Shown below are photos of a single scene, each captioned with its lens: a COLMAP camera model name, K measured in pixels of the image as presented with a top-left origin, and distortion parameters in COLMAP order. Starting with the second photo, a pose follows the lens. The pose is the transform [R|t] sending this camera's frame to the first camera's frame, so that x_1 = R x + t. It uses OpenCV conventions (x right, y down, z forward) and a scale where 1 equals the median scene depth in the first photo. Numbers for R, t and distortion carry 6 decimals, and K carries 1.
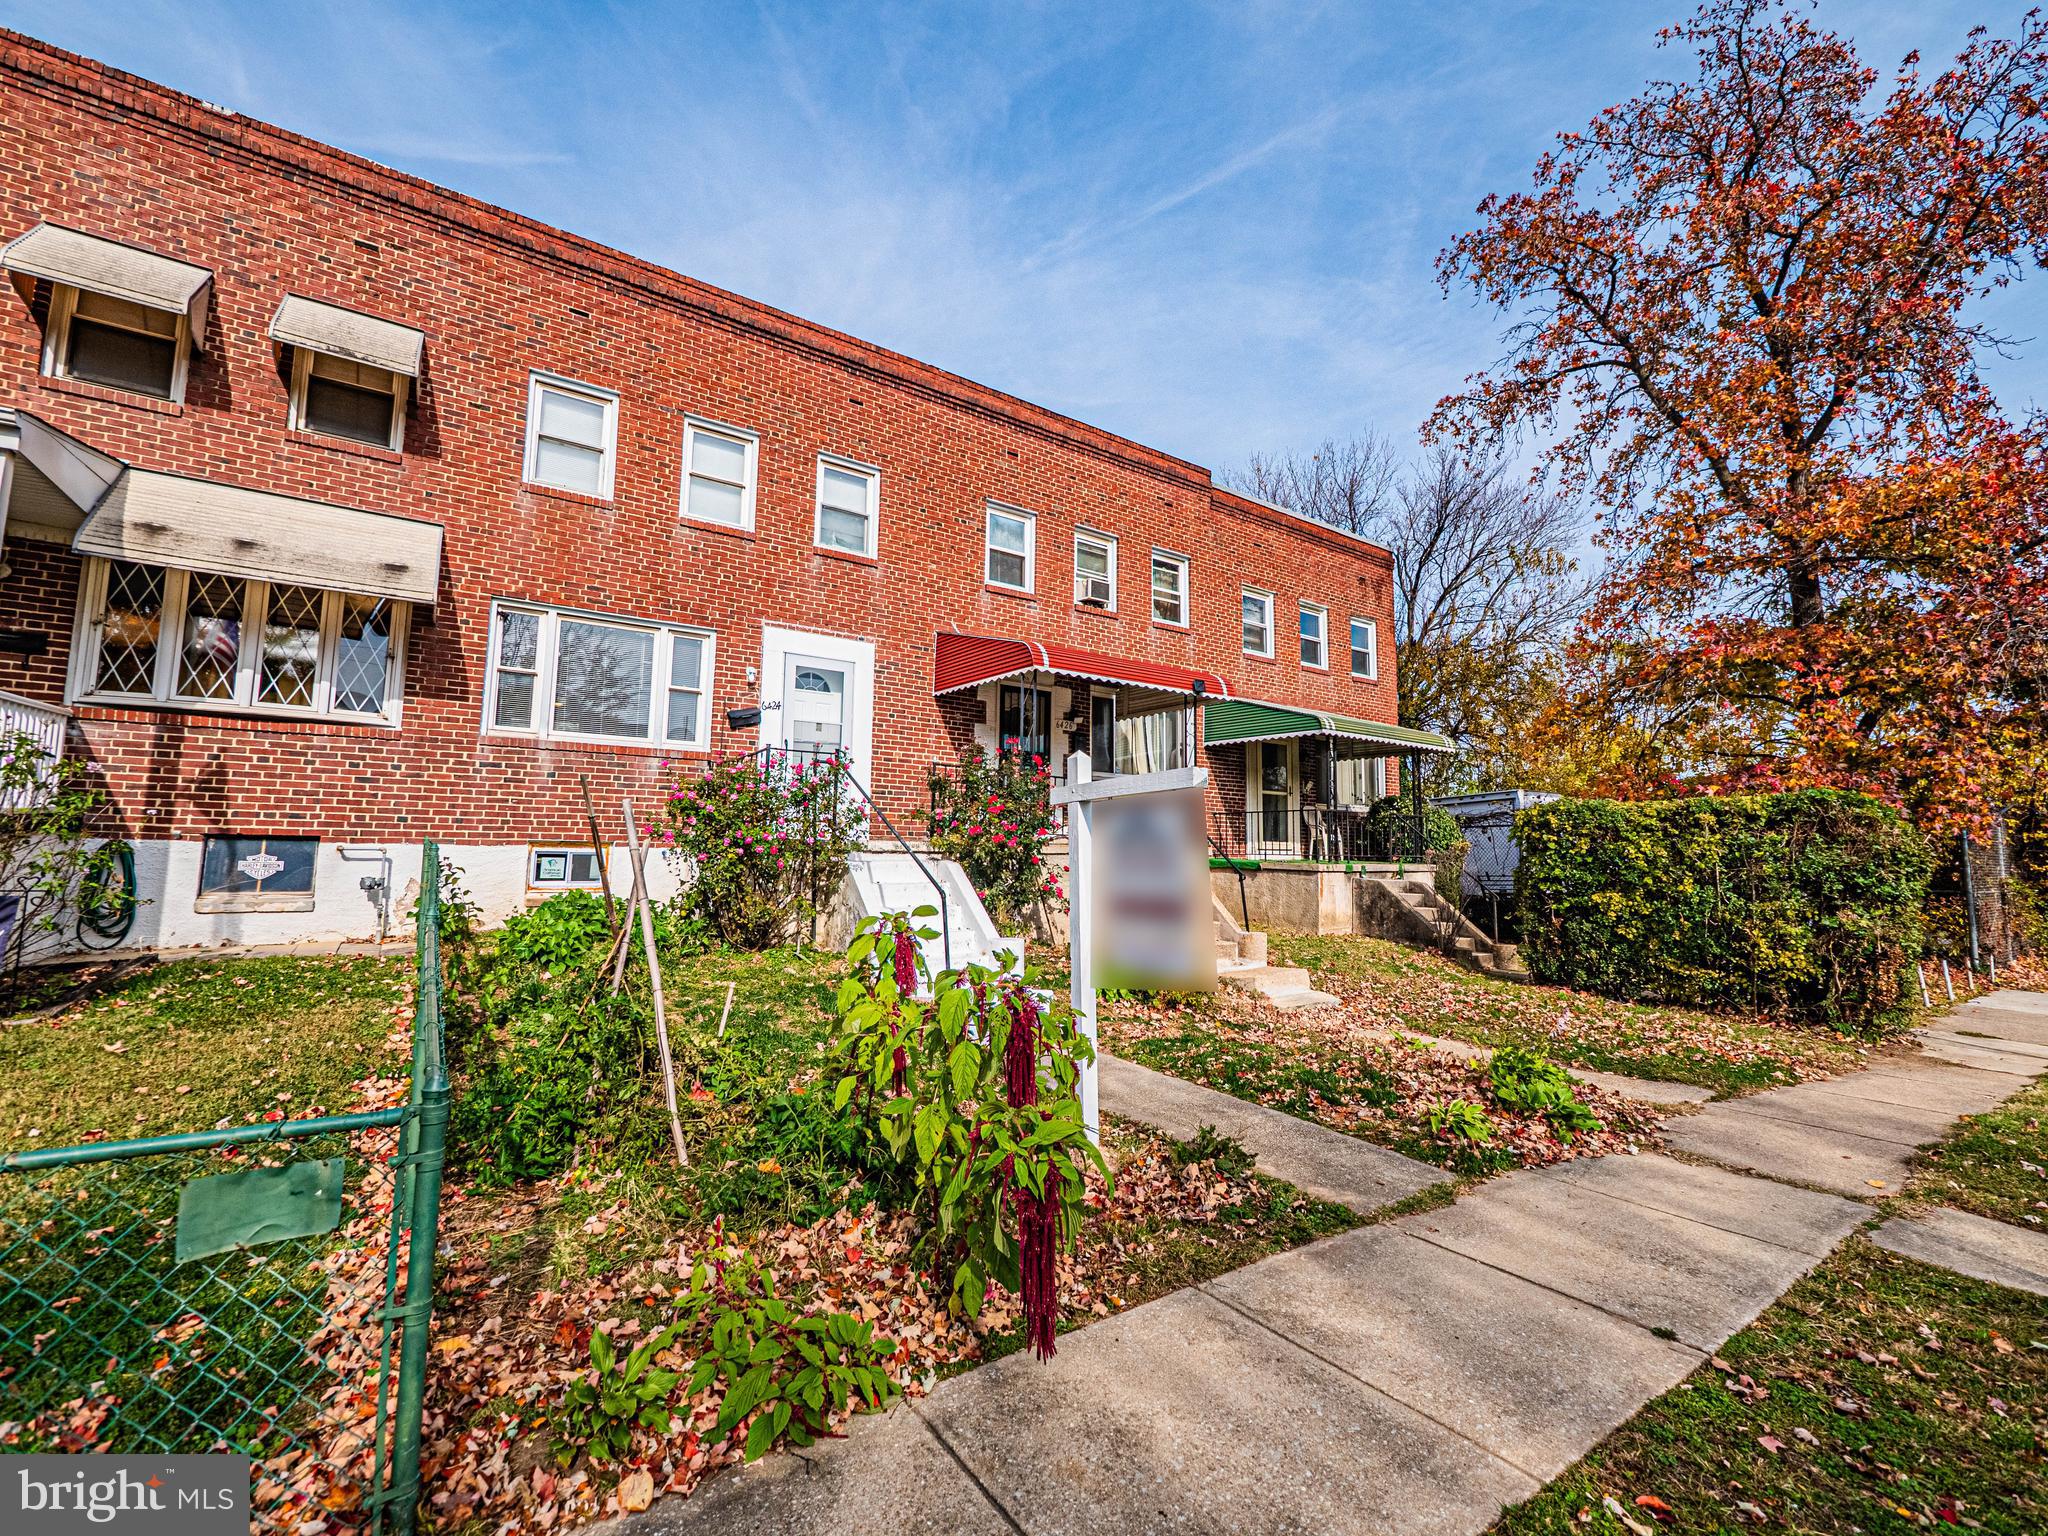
lens RADIAL K [[862.2, 0, 1019.0], [0, 862.2, 763.8], [0, 0, 1]] dist [-0.006145, 0.000307]
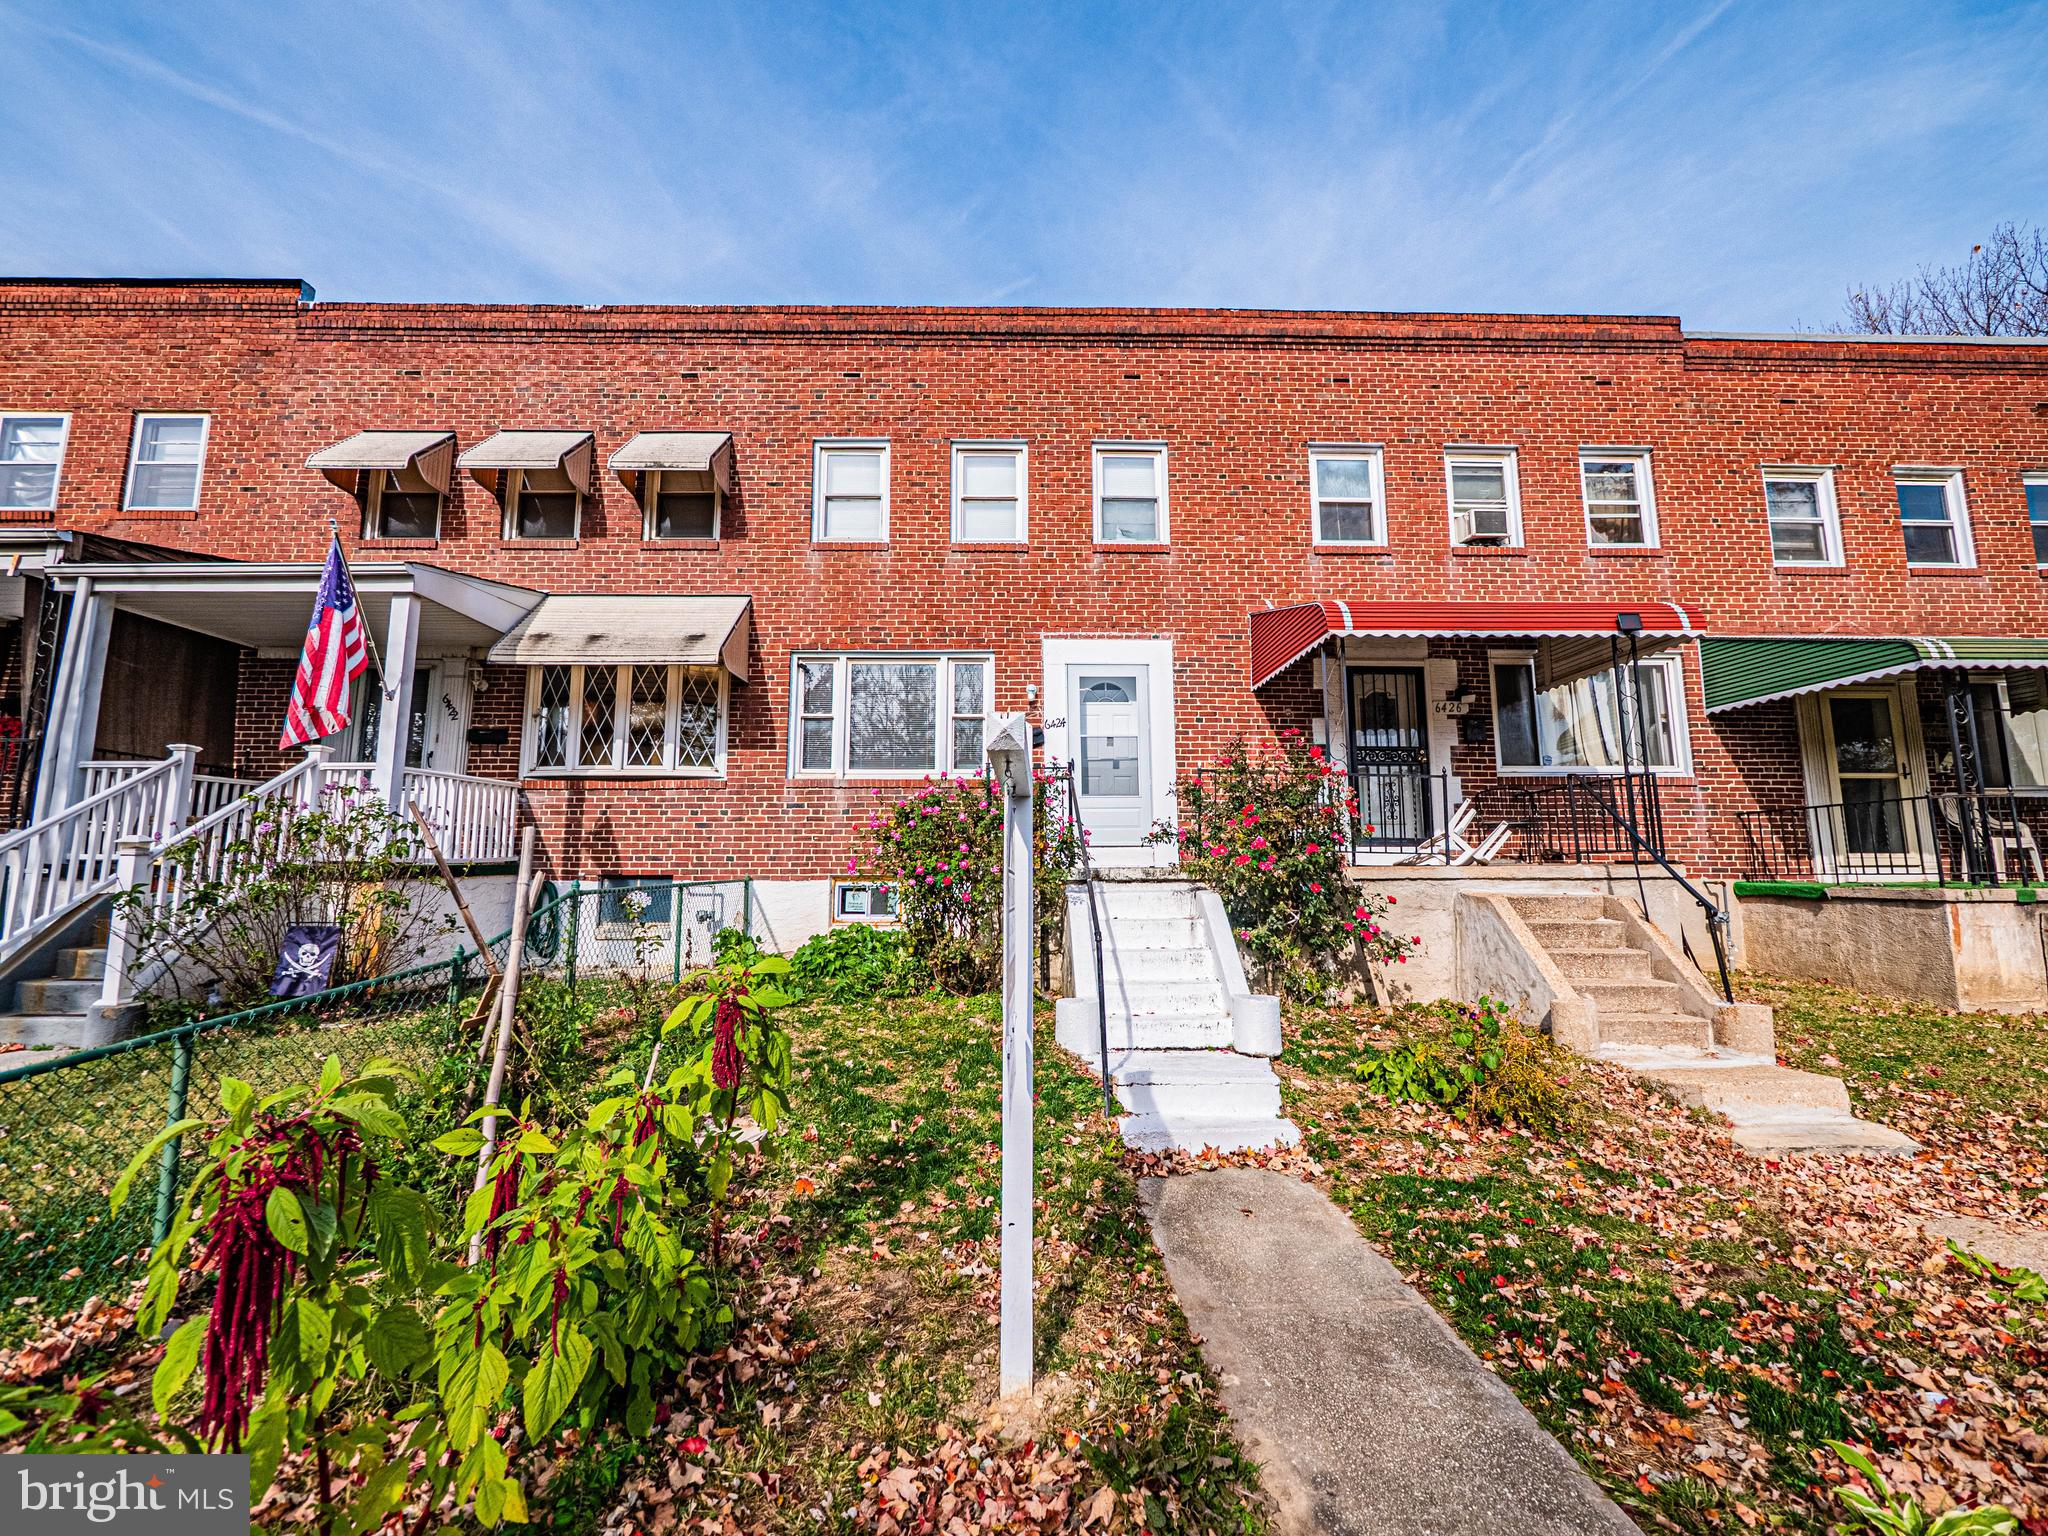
lens RADIAL K [[862.2, 0, 1025.9], [0, 862.2, 762.5], [0, 0, 1]] dist [-0.006145, 0.000307]
pose [[0.836647, -0.091354, -0.540070, 0.178759], [0.070624, 0.995755, -0.059028, 0.026081], [0.543170, 0.011244, 0.839547, 0.208180]]
